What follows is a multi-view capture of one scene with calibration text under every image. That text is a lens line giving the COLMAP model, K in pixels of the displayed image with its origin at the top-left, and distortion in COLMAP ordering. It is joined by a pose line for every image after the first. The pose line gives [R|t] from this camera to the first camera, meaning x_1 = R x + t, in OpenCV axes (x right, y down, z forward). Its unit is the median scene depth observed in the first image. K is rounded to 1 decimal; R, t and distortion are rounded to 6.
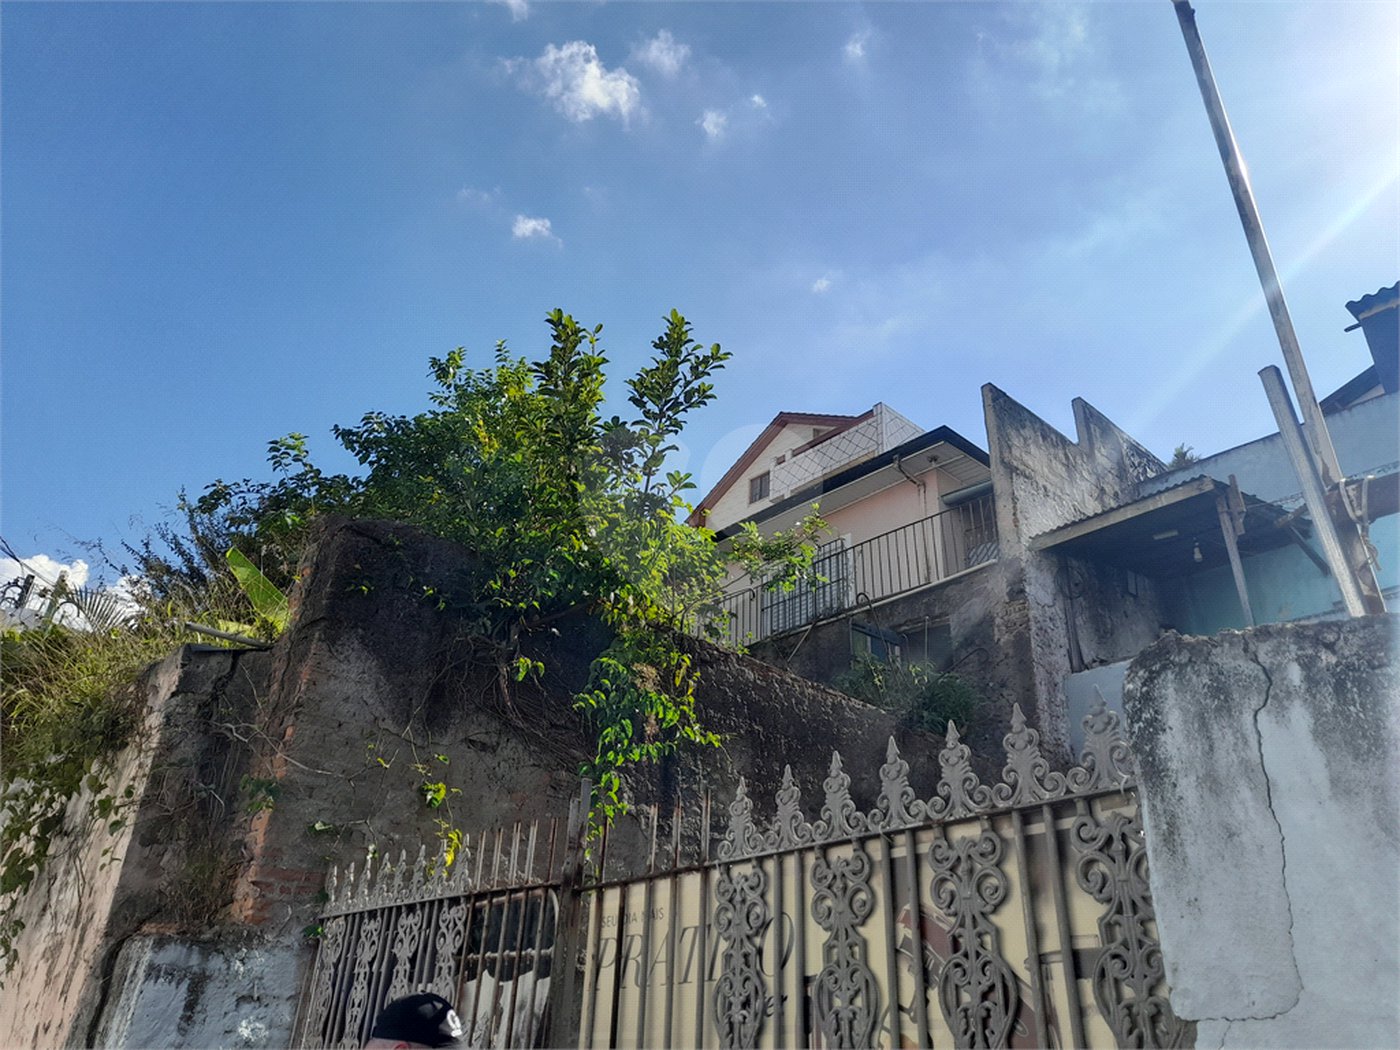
lens RADIAL K [[1036.3, 0, 701.9], [0, 1036.3, 522.1], [0, 0, 1]] dist [0.048064, -0.046607]
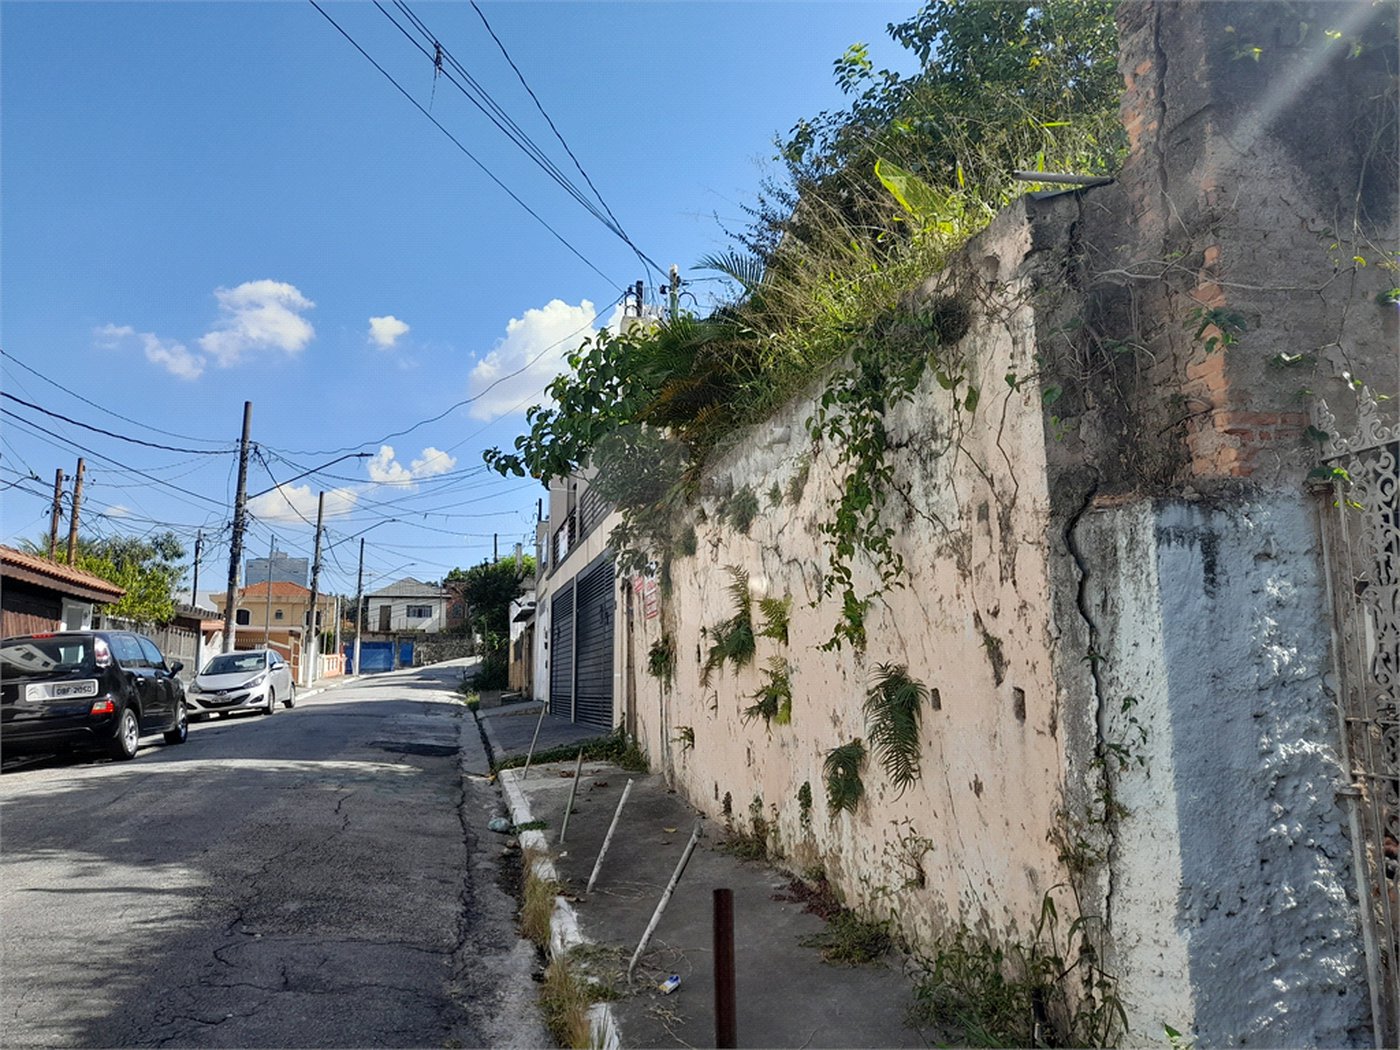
lens RADIAL K [[1028.9, 0, 699.5], [0, 1028.9, 532.6], [0, 0, 1]] dist [0.057812, -0.058927]
pose [[0.875628, -0.127448, -0.465867, -0.415856], [0.275617, 0.923939, 0.265276, 0.083948], [0.396624, -0.360684, 0.844154, 0.110862]]
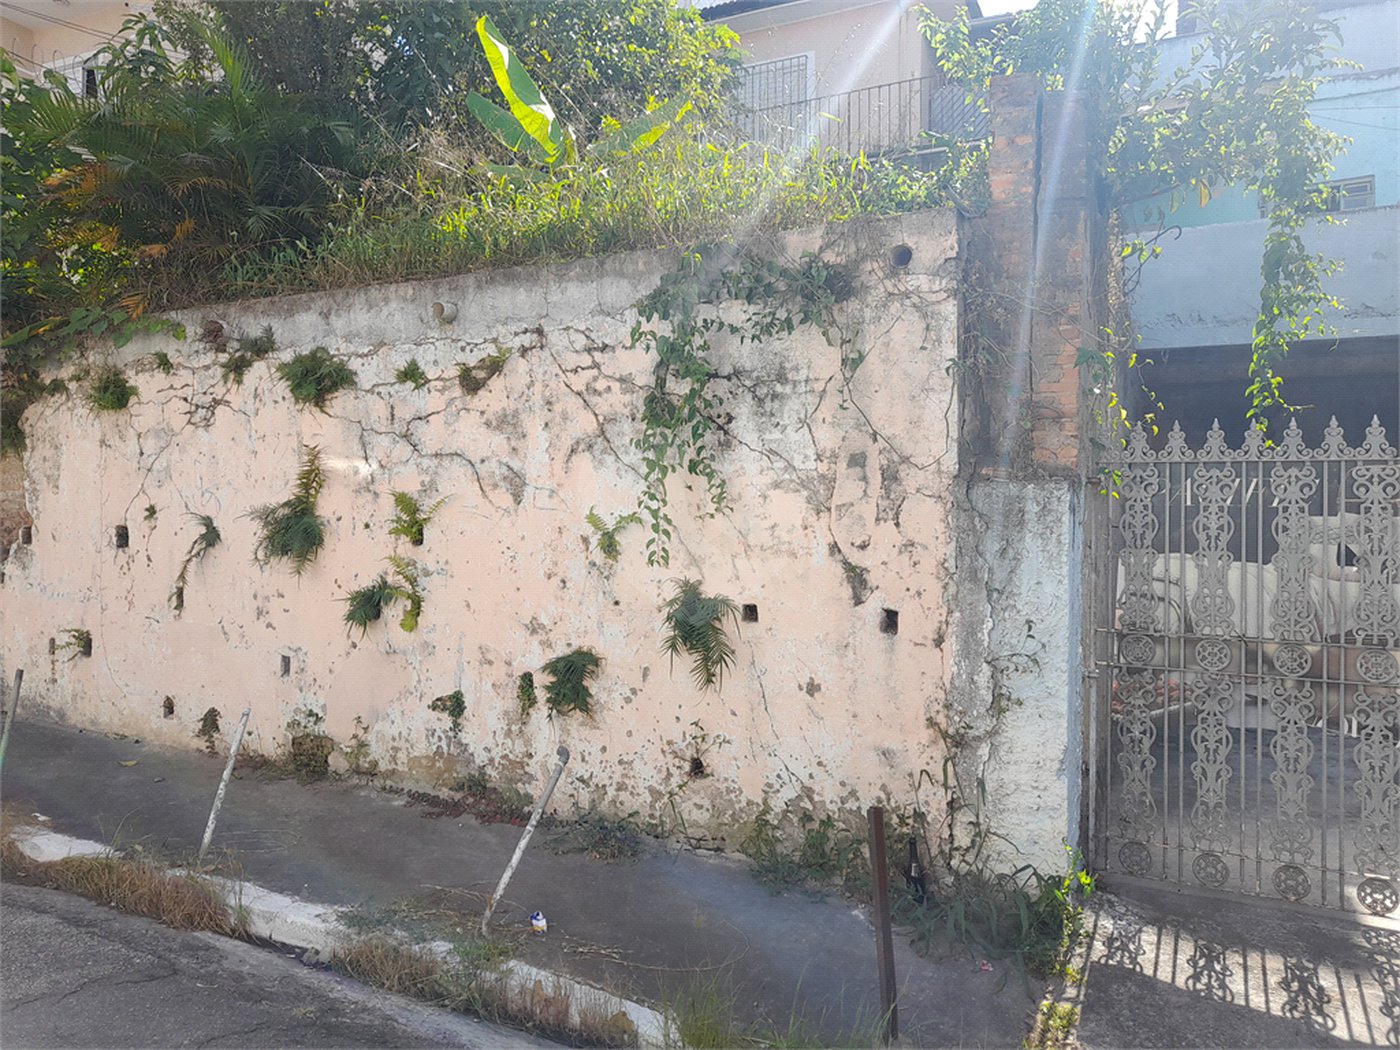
lens RADIAL K [[1027.9, 0, 698.3], [0, 1027.9, 525.7], [0, 0, 1]] dist [0.061436, -0.073453]
pose [[0.921258, -0.029417, 0.387838, -1.266539], [-0.156485, 0.884843, 0.438823, -0.015800], [-0.356085, -0.464961, 0.810565, 0.146847]]
